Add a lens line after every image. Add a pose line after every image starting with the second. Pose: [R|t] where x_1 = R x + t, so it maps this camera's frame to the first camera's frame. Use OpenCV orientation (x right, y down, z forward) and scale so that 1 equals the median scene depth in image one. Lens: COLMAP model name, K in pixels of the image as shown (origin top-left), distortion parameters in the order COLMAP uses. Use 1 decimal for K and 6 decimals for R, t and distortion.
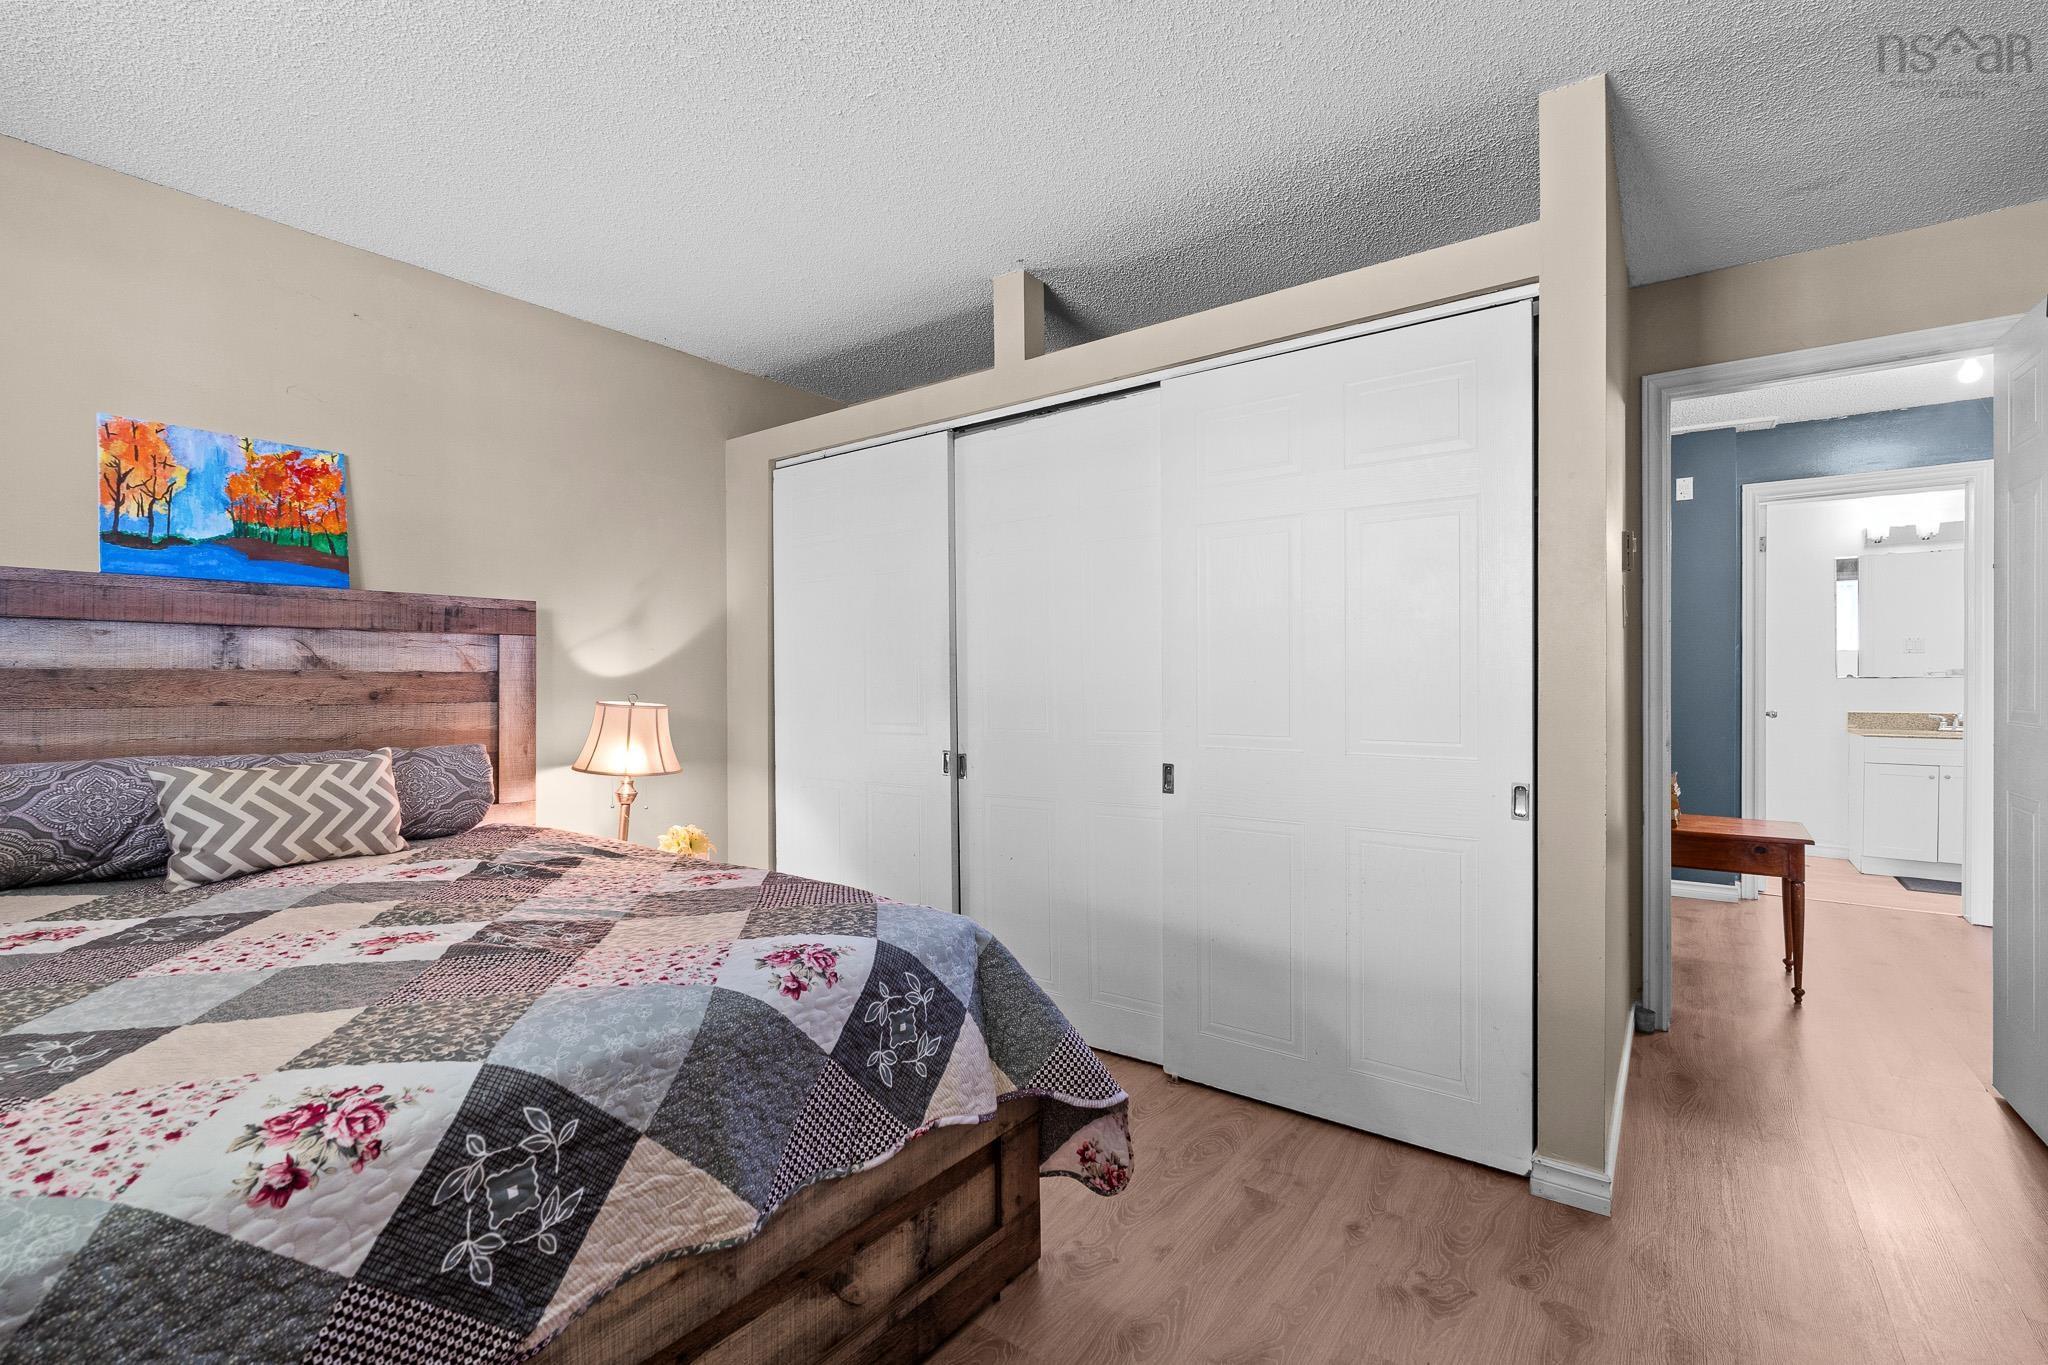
lens RADIAL K [[902.4, 0, 1017.7], [0, 902.4, 681.0], [0, 0, 1]] dist [-0.004865, -0.000267]
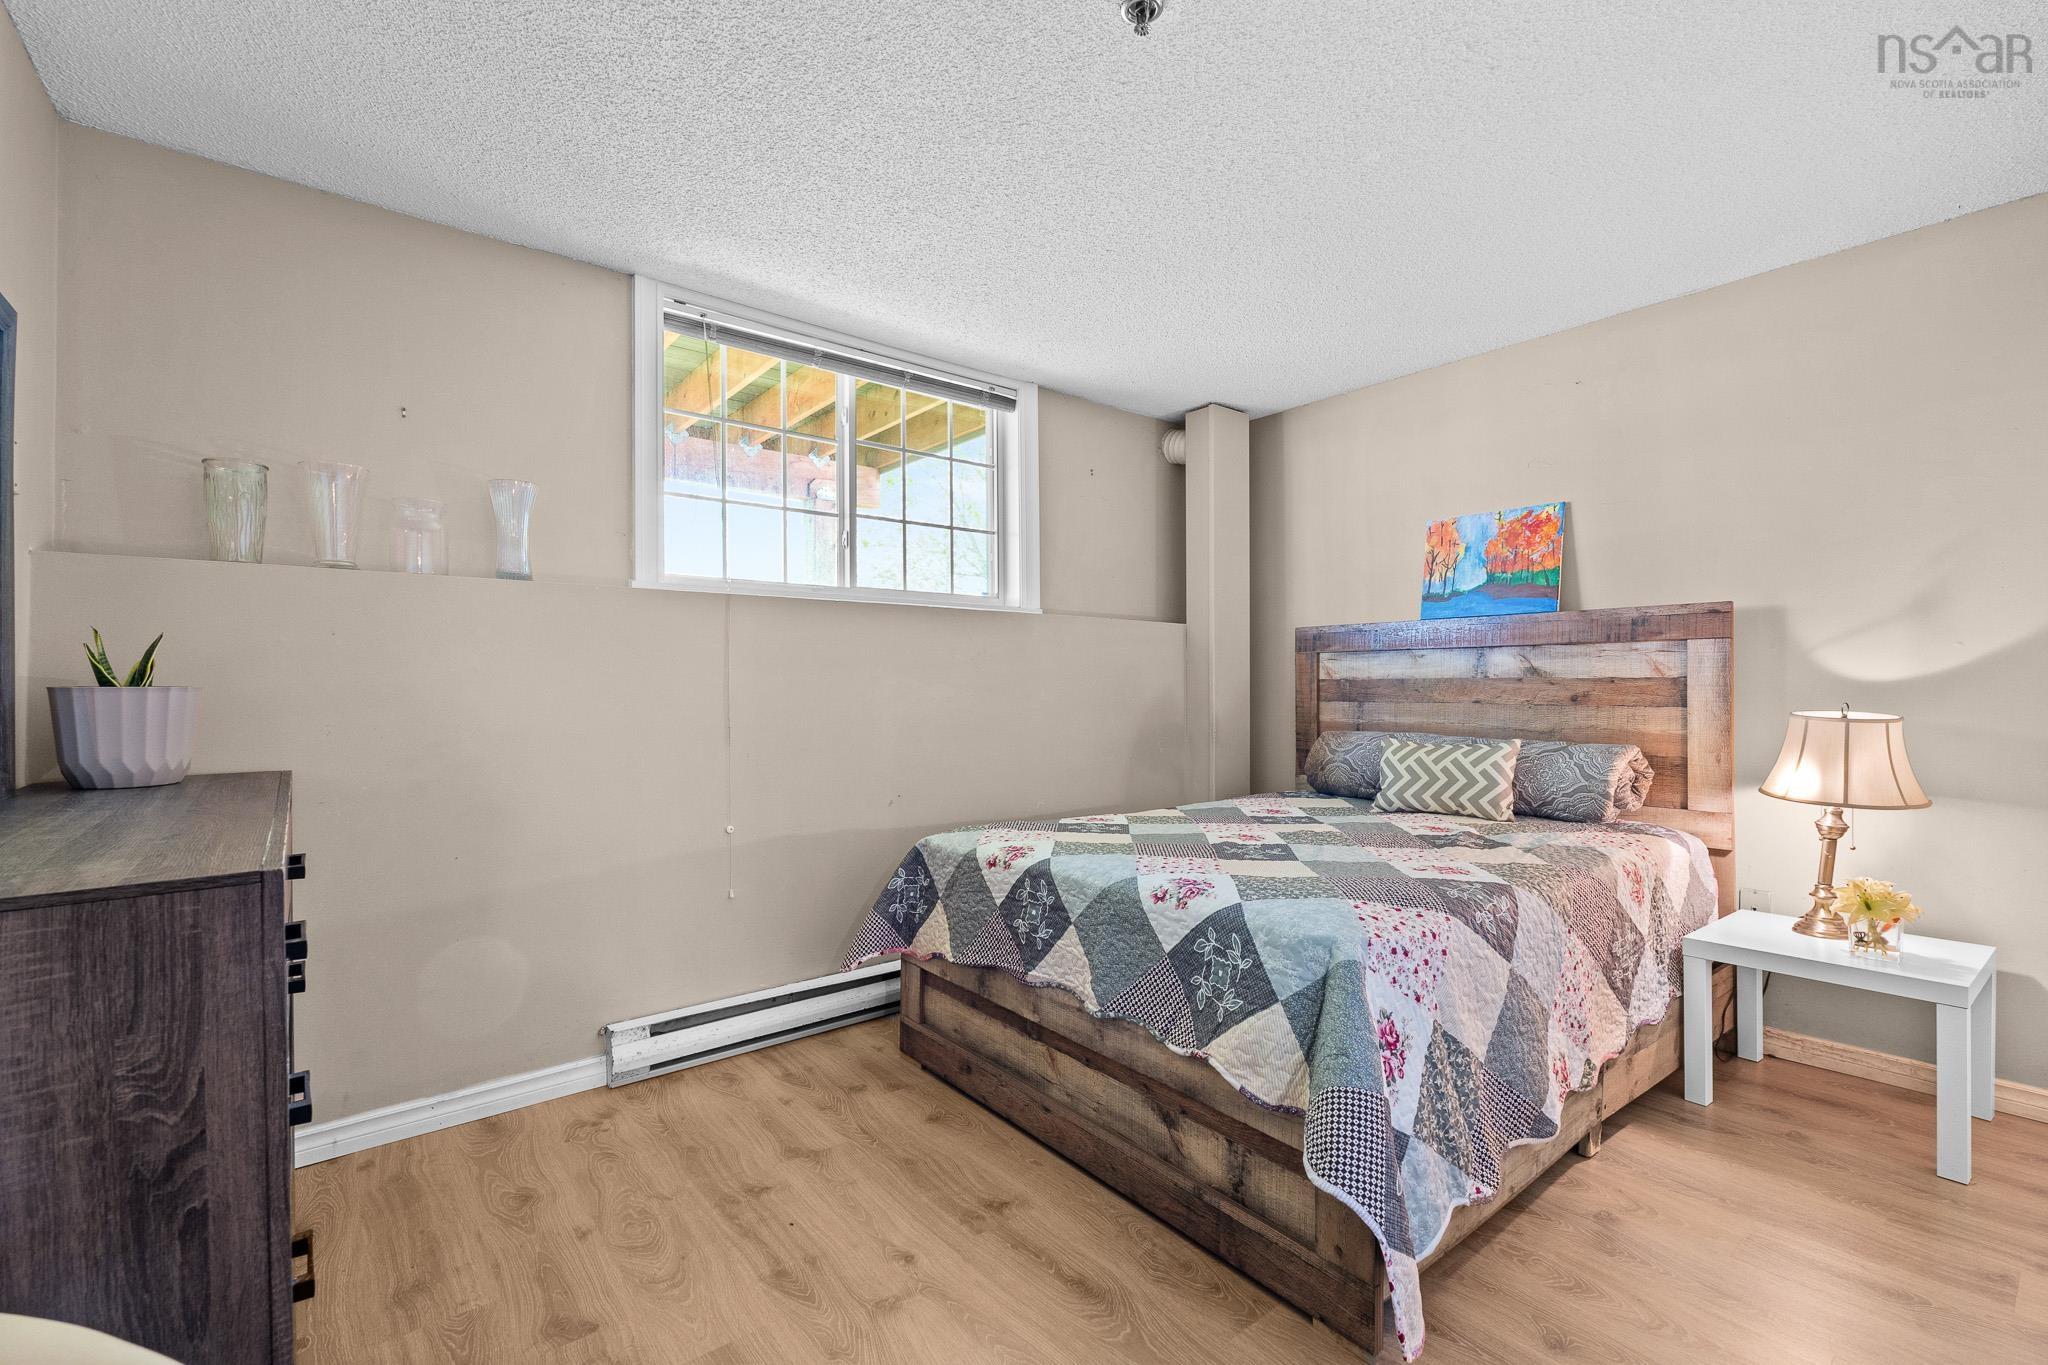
lens RADIAL K [[902.4, 0, 1017.7], [0, 902.4, 681.0], [0, 0, 1]] dist [-0.004865, -0.000267]
pose [[-0.264084, -0.002946, -0.964495, 0.698387], [0.000821, 0.999994, -0.003279, -0.003764], [0.964499, -0.001658, -0.264080, 0.661405]]
